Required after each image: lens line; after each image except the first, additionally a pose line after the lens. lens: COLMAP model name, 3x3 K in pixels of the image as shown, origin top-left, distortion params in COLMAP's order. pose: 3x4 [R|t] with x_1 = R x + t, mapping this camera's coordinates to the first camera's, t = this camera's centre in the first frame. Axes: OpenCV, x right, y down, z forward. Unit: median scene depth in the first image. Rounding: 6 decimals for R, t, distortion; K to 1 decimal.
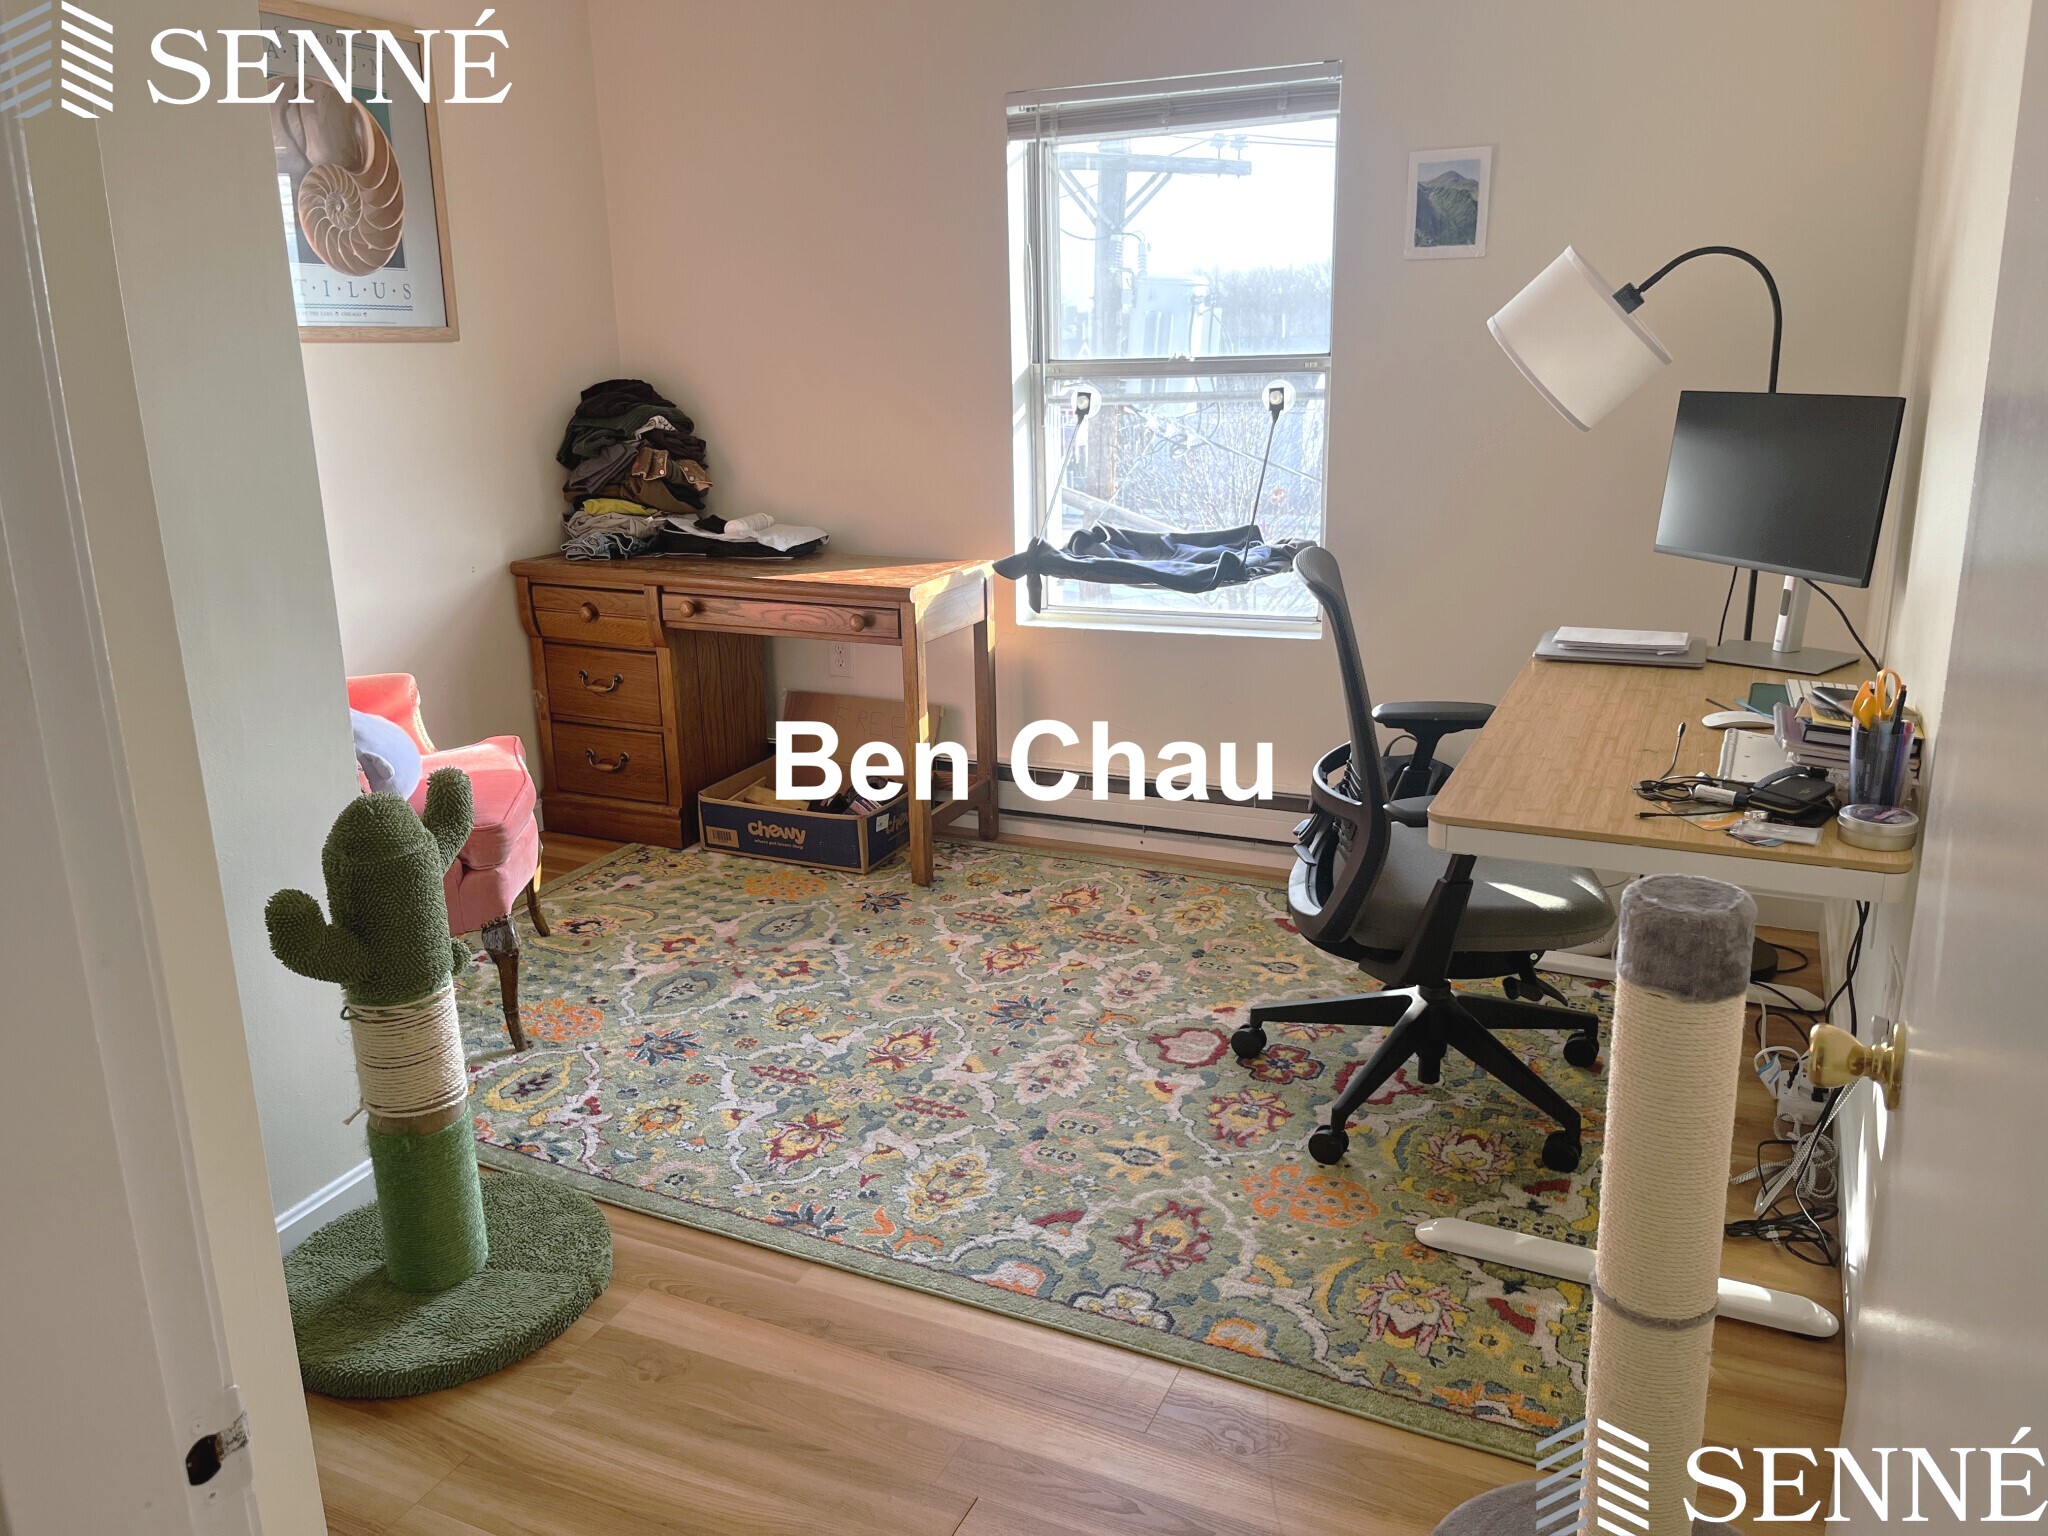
lens RADIAL K [[1578.2, 0, 1024.0], [0, 1578.2, 768.0], [0, 0, 1]] dist [0.000746, 0.000205]
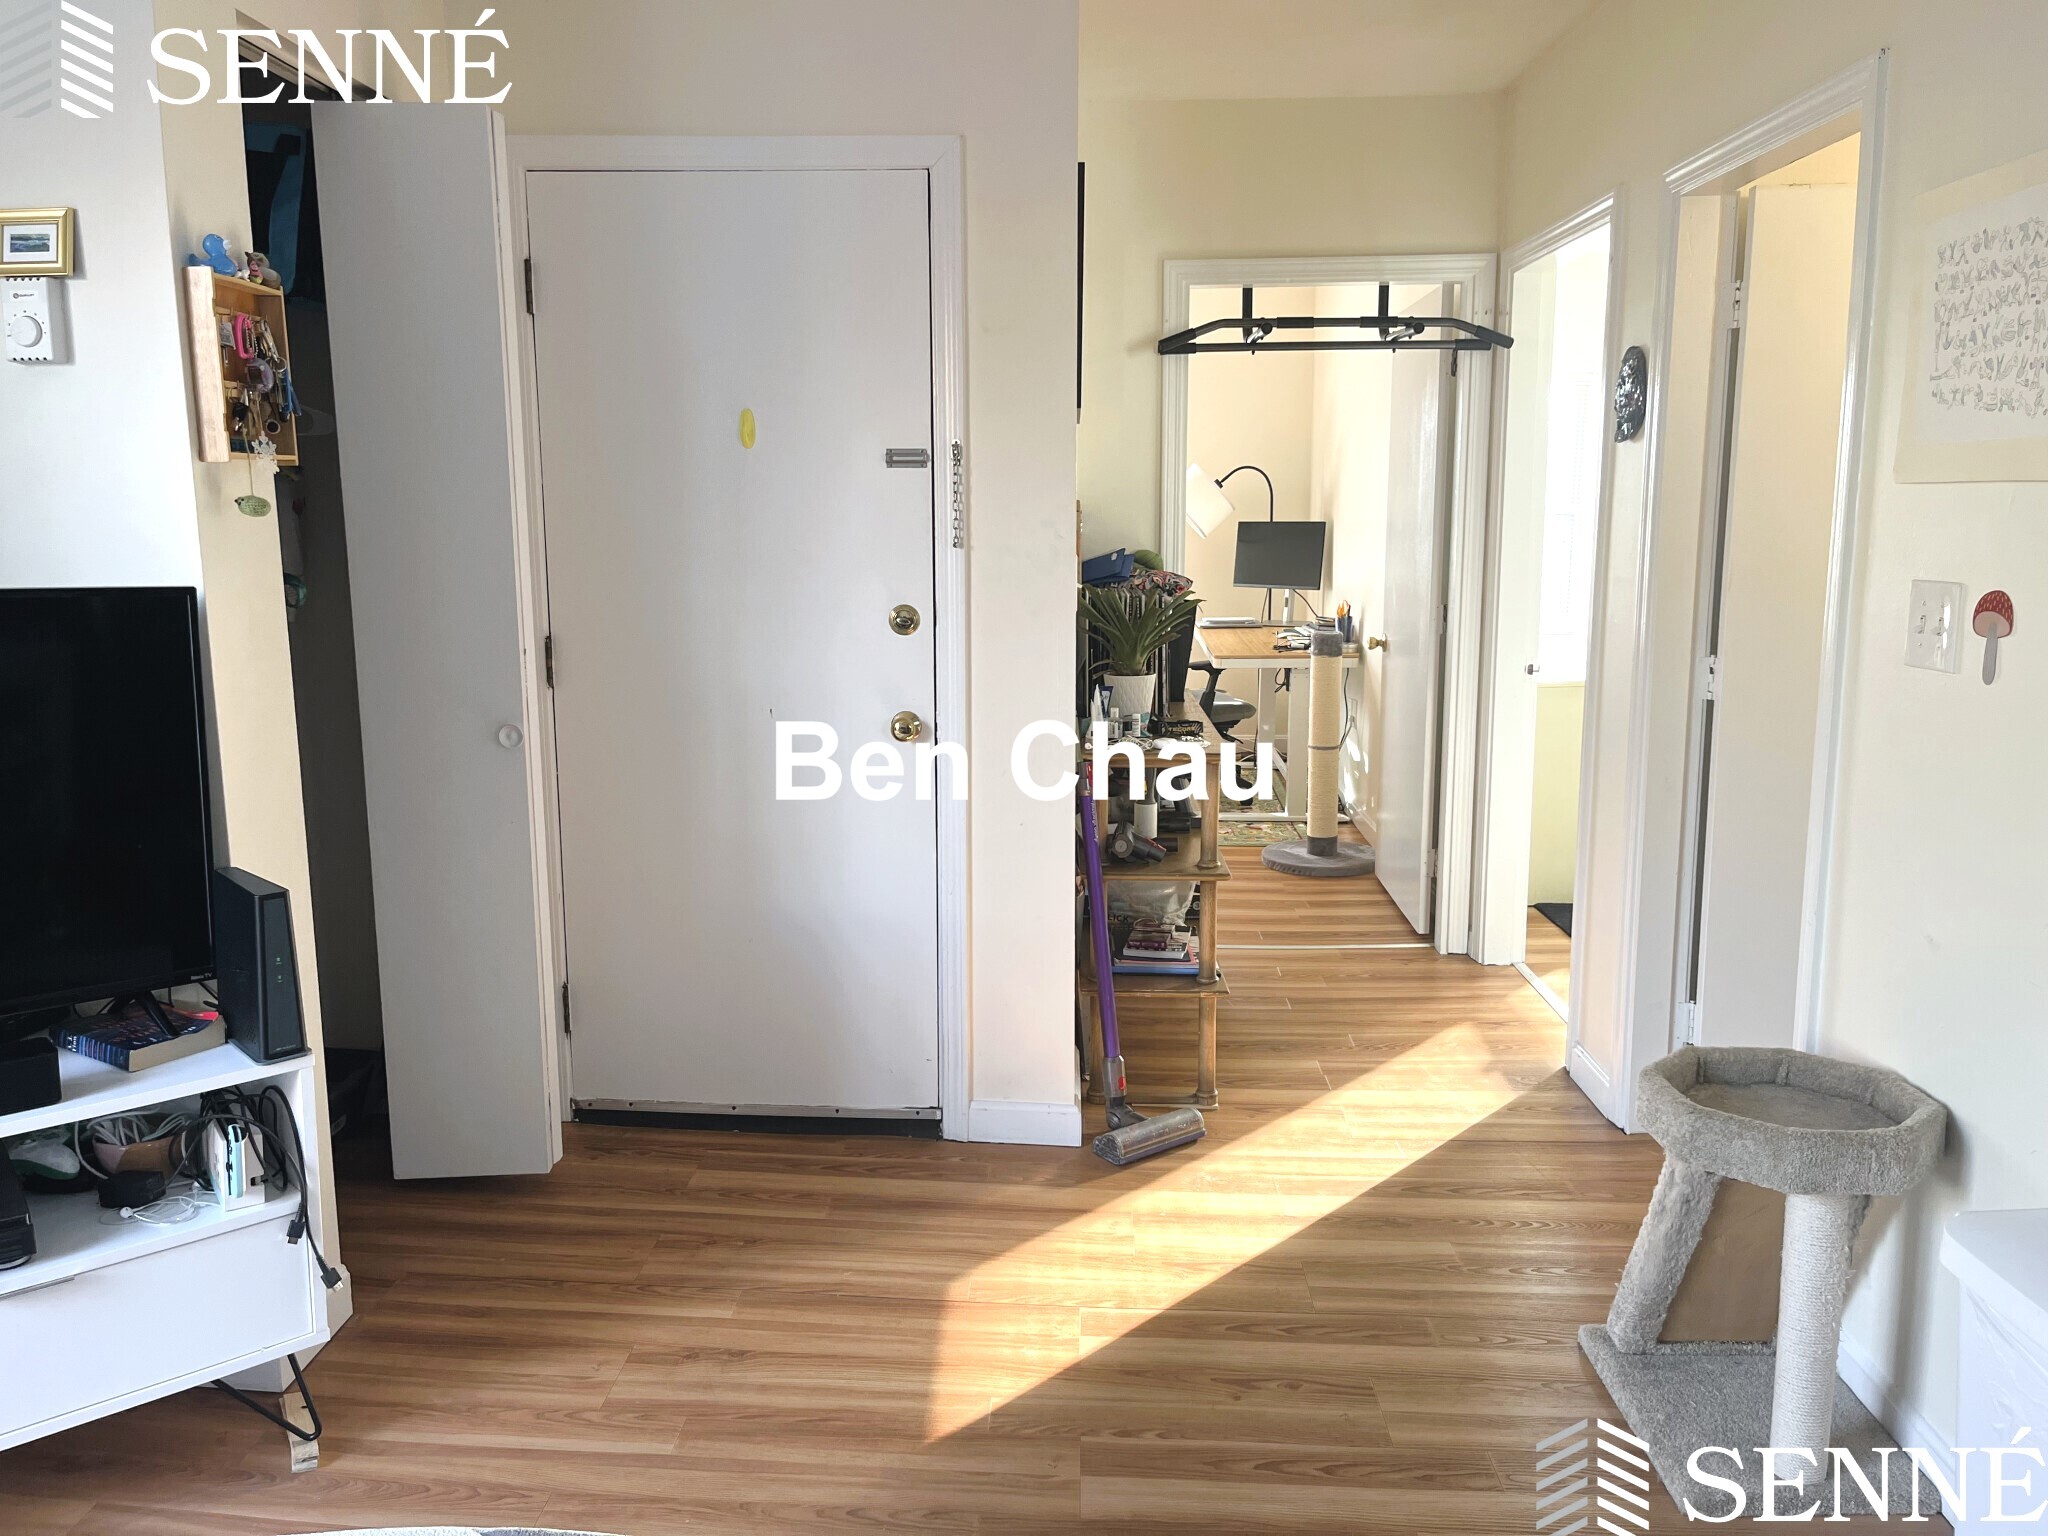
lens RADIAL K [[1547.5, 0, 1024.0], [0, 1547.5, 768.0], [0, 0, 1]] dist [0.000146, -0.000009]
pose [[0.922188, -0.049060, 0.383618, -0.937765], [0.088365, 0.992411, -0.085505, 0.359158], [-0.376512, 0.112750, 0.919525, -1.177132]]
